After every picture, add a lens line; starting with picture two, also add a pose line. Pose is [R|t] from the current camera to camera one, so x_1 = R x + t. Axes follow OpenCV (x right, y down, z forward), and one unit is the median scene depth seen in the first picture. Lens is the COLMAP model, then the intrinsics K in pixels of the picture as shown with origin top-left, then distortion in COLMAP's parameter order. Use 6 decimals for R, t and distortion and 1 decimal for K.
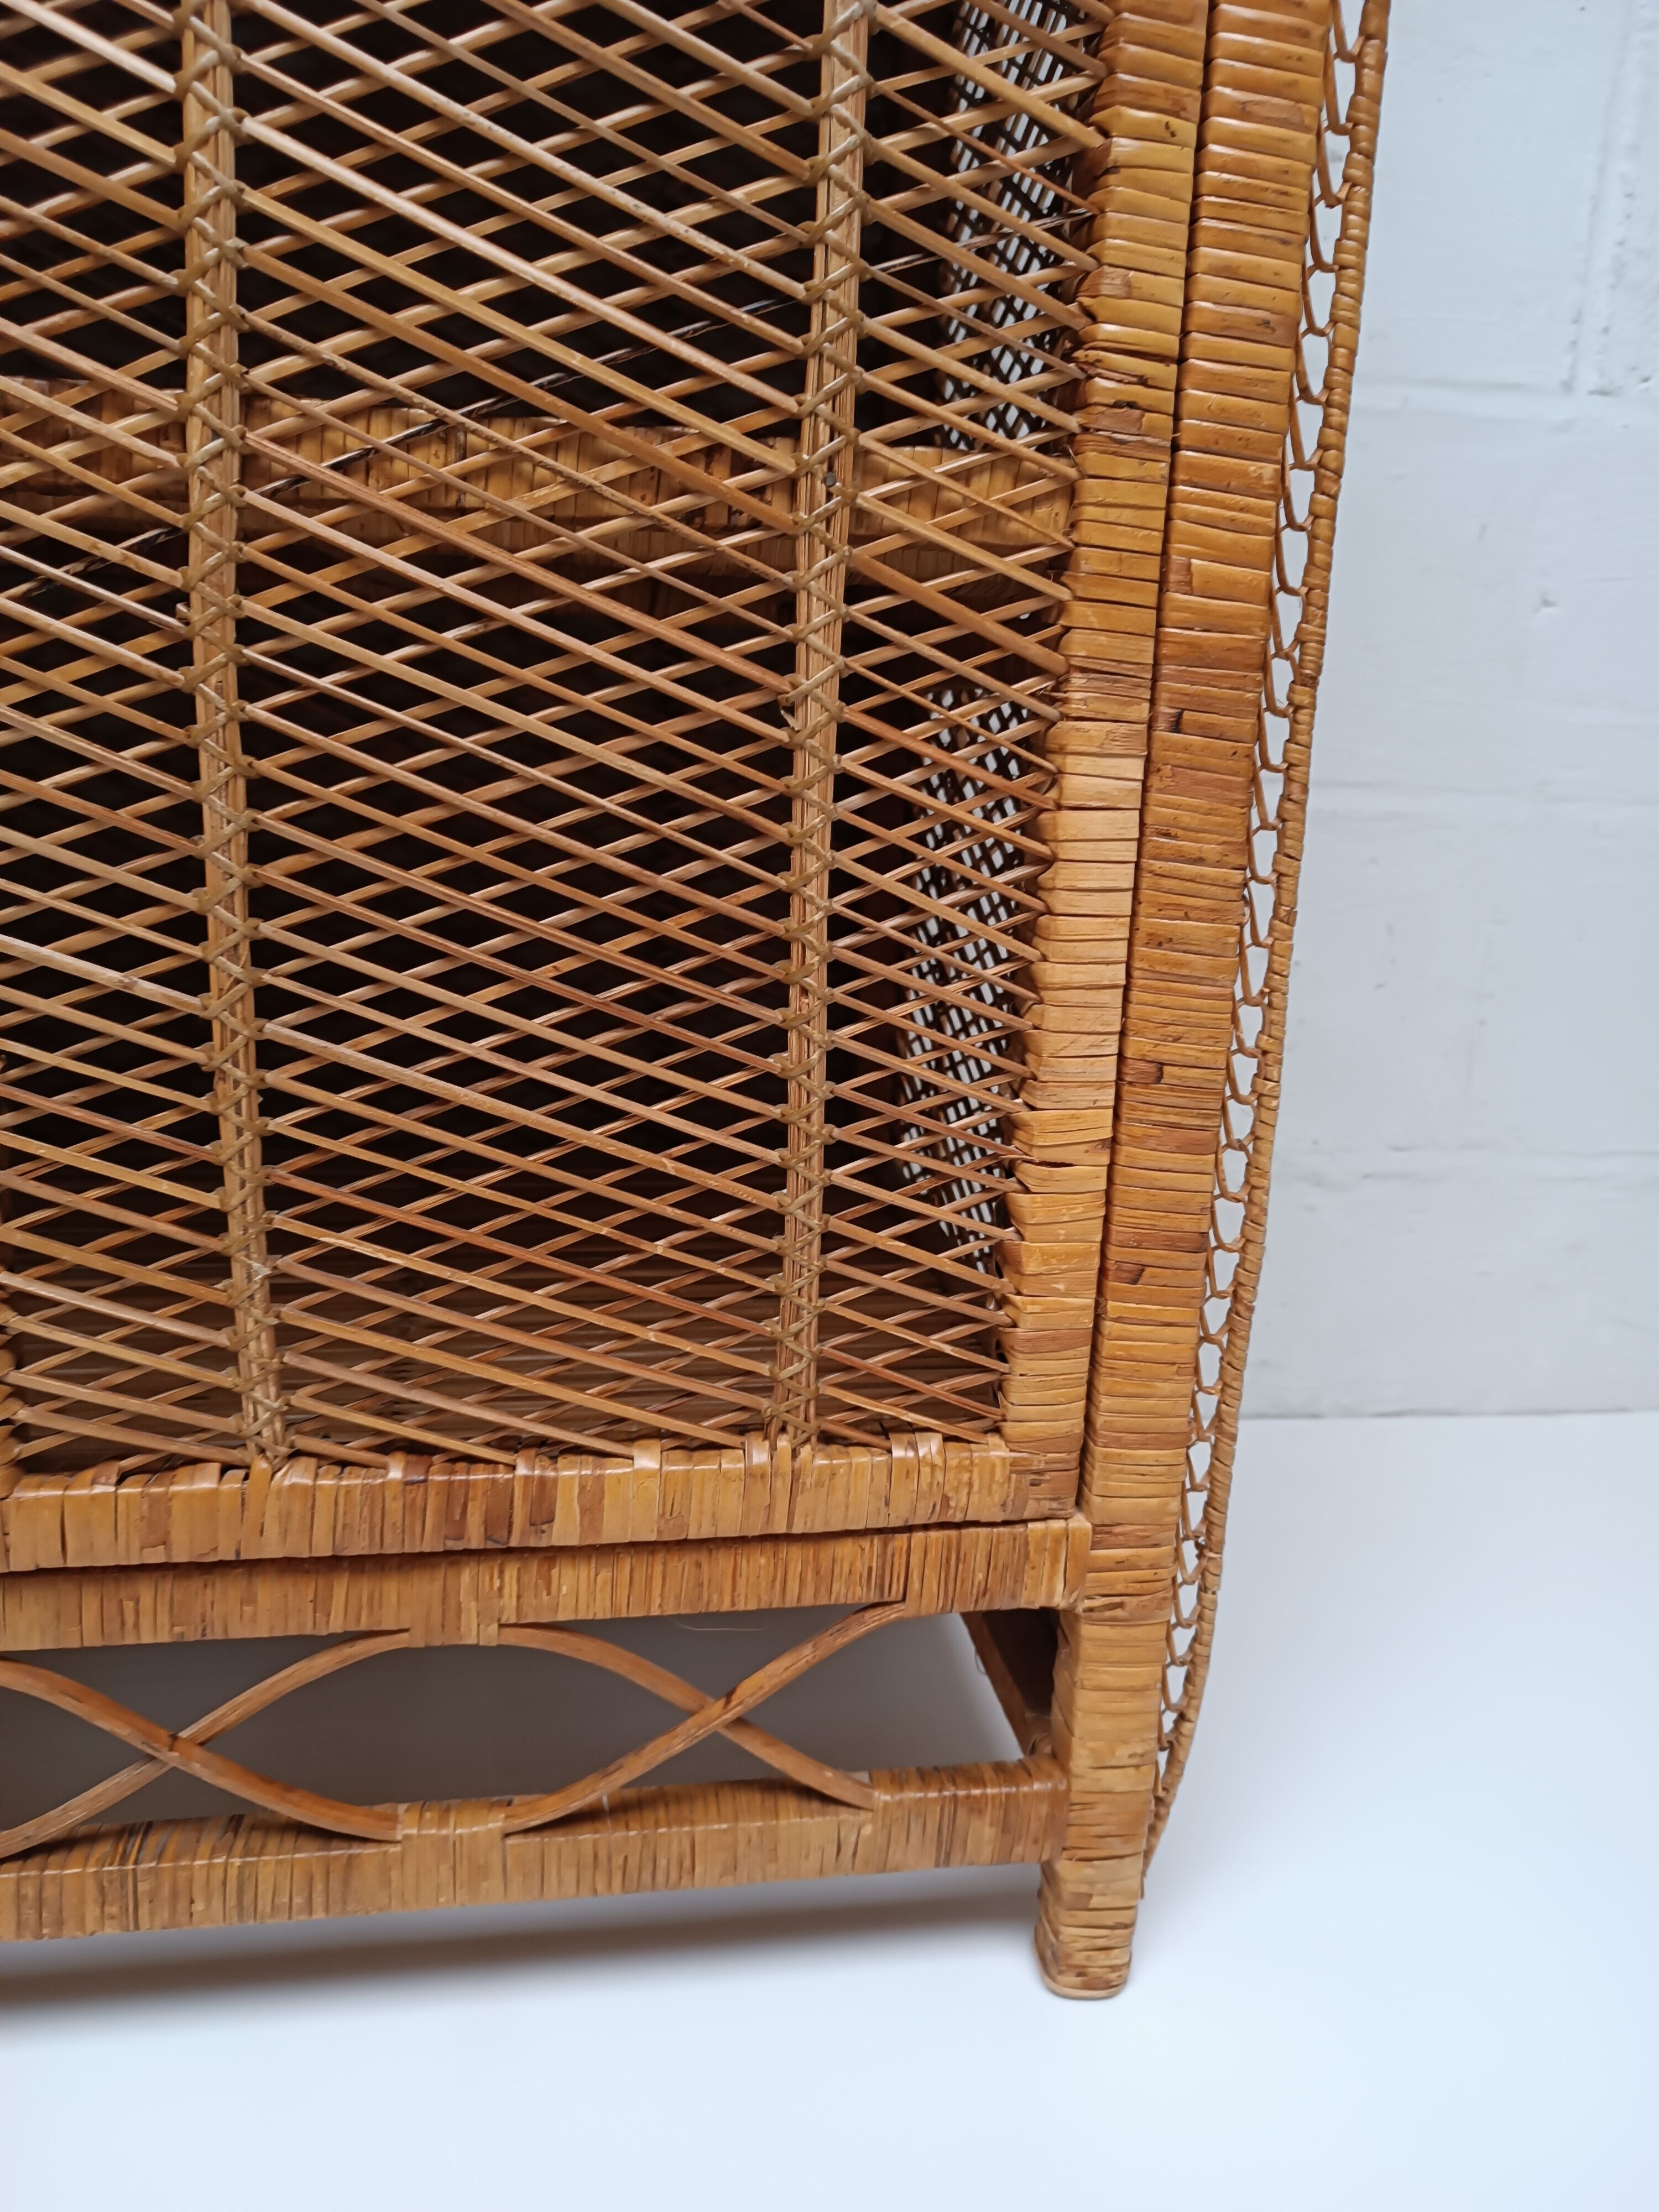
lens RADIAL K [[1586.8, 0, 844.7], [0, 1586.8, 1103.3], [0, 0, 1]] dist [0.020743, -0.039873]
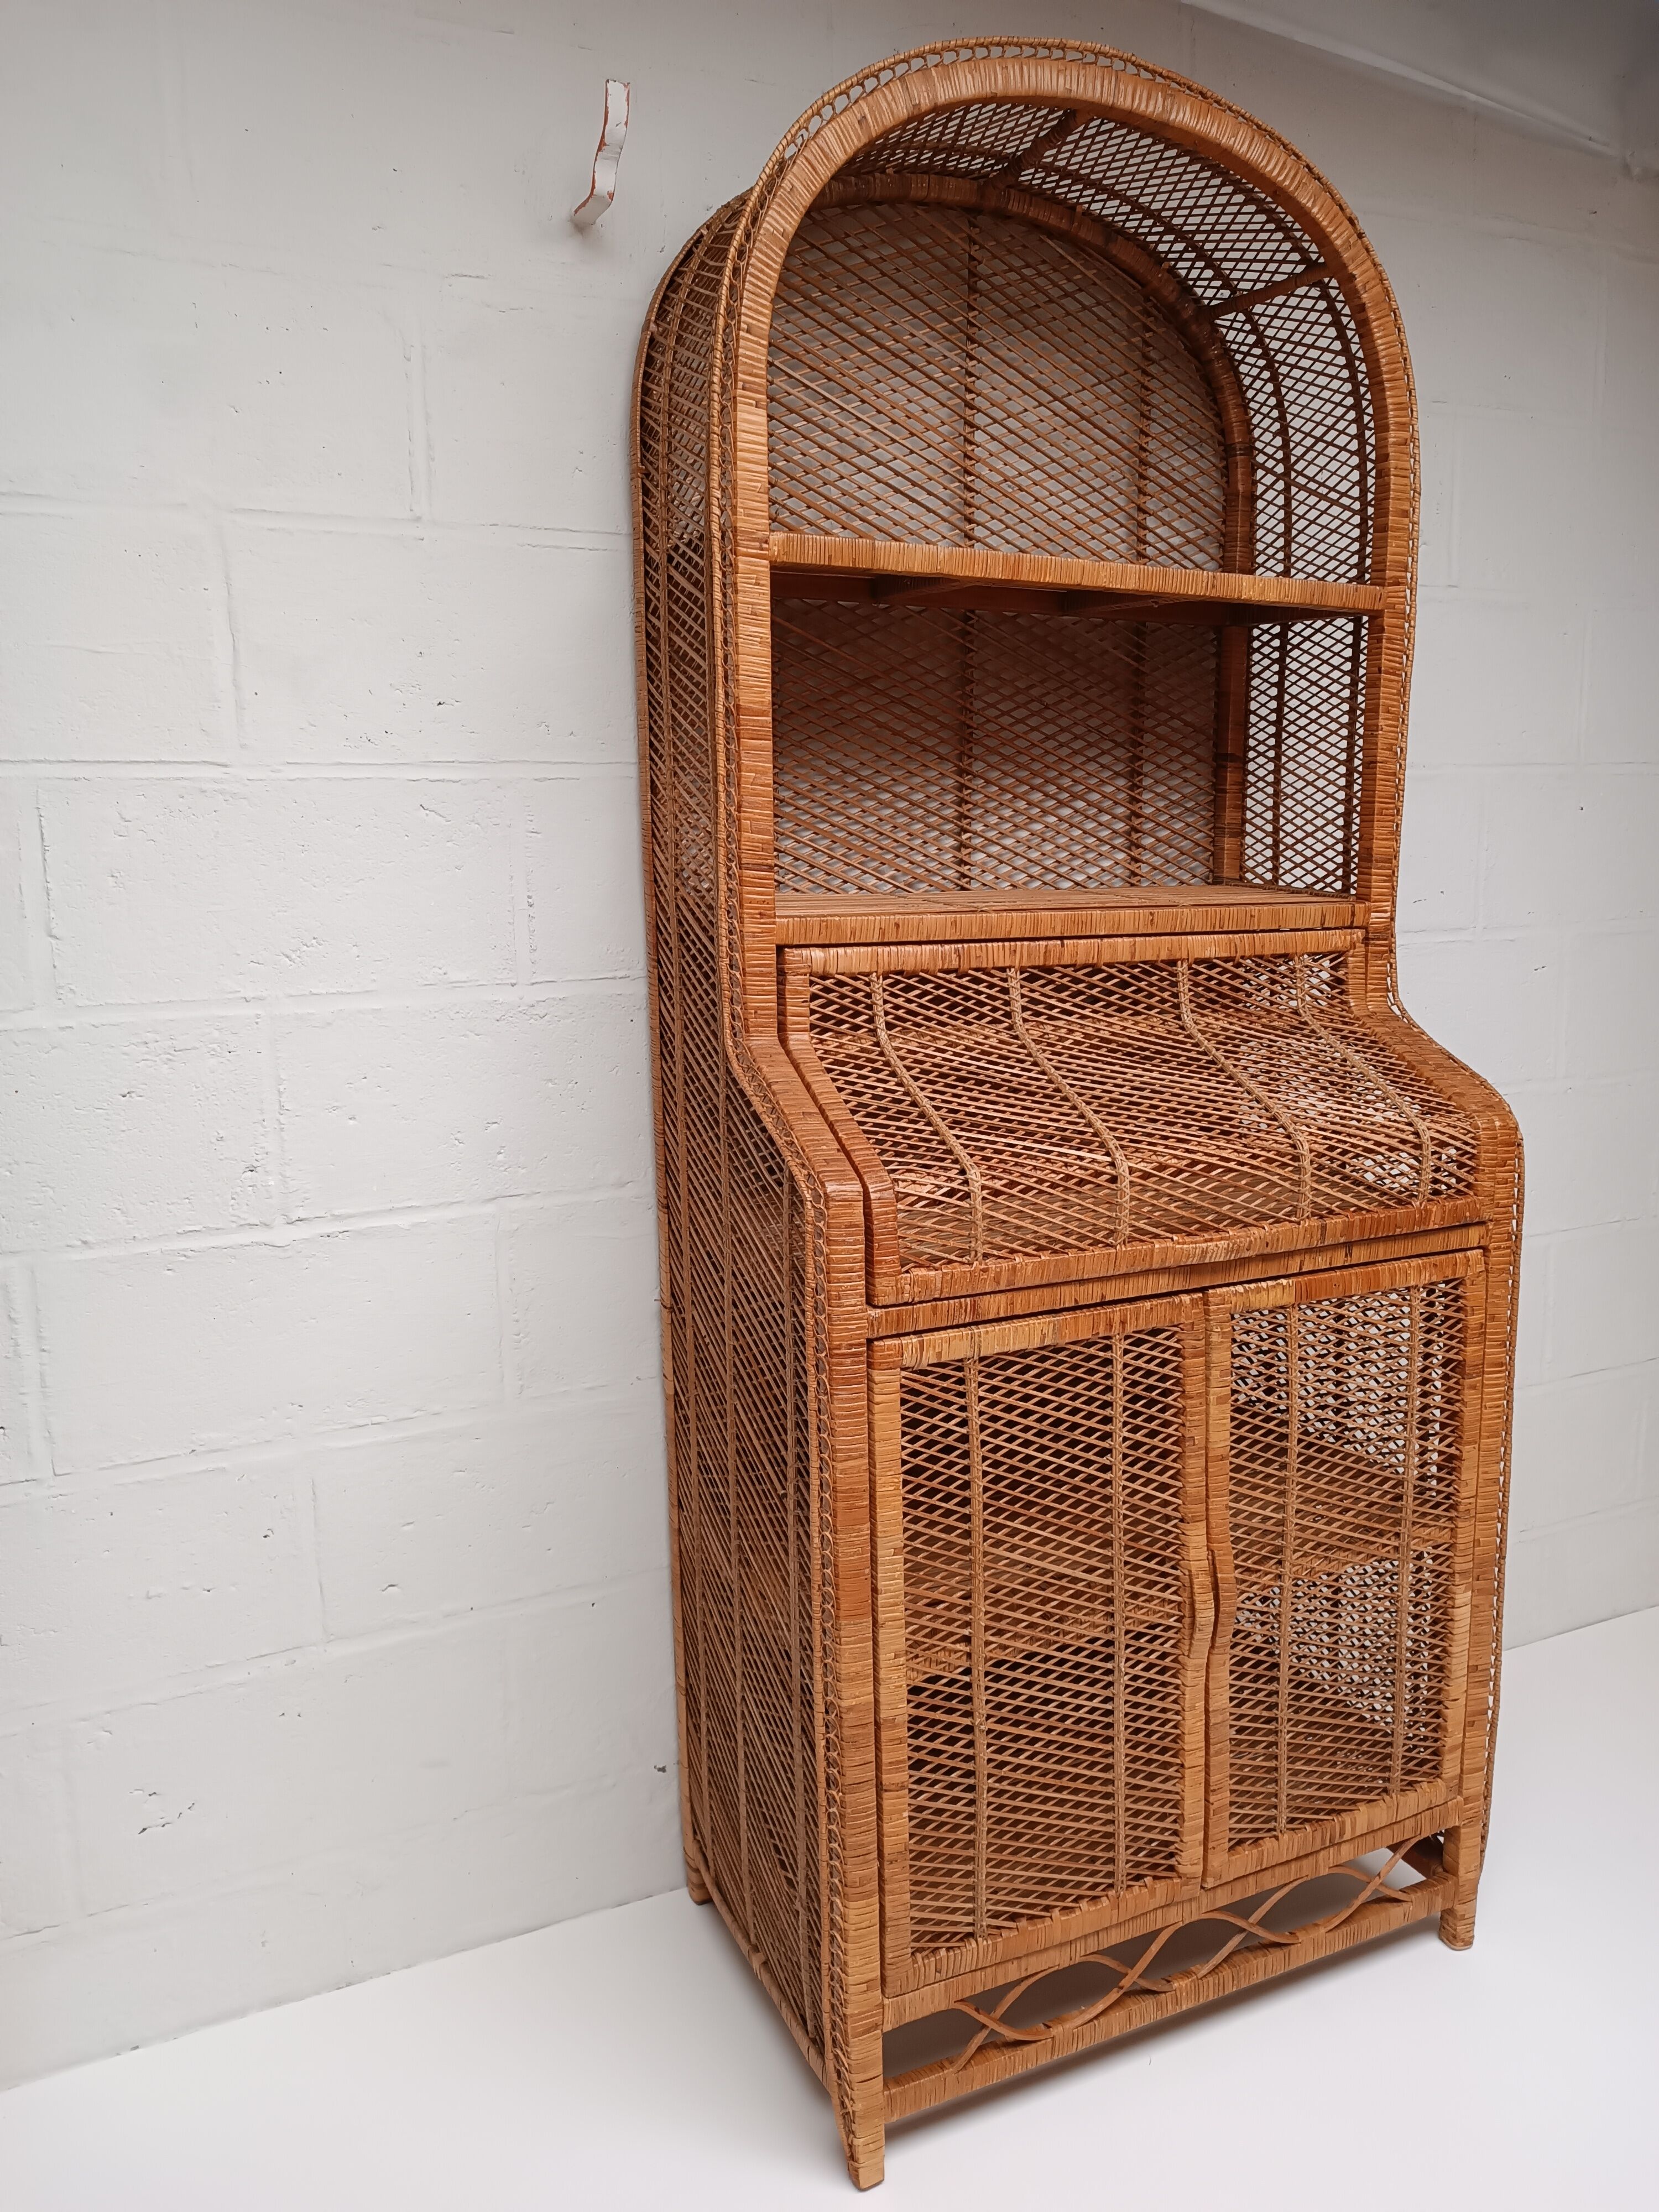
lens RADIAL K [[1586.8, 0, 817.0], [0, 1586.8, 1108.0], [0, 0, 1]] dist [0.020743, -0.039873]
pose [[0.967742, -0.103452, 0.229722, -1.958564], [0.120188, 0.990933, -0.060058, -1.250656], [-0.221426, 0.085731, 0.971401, -2.275867]]
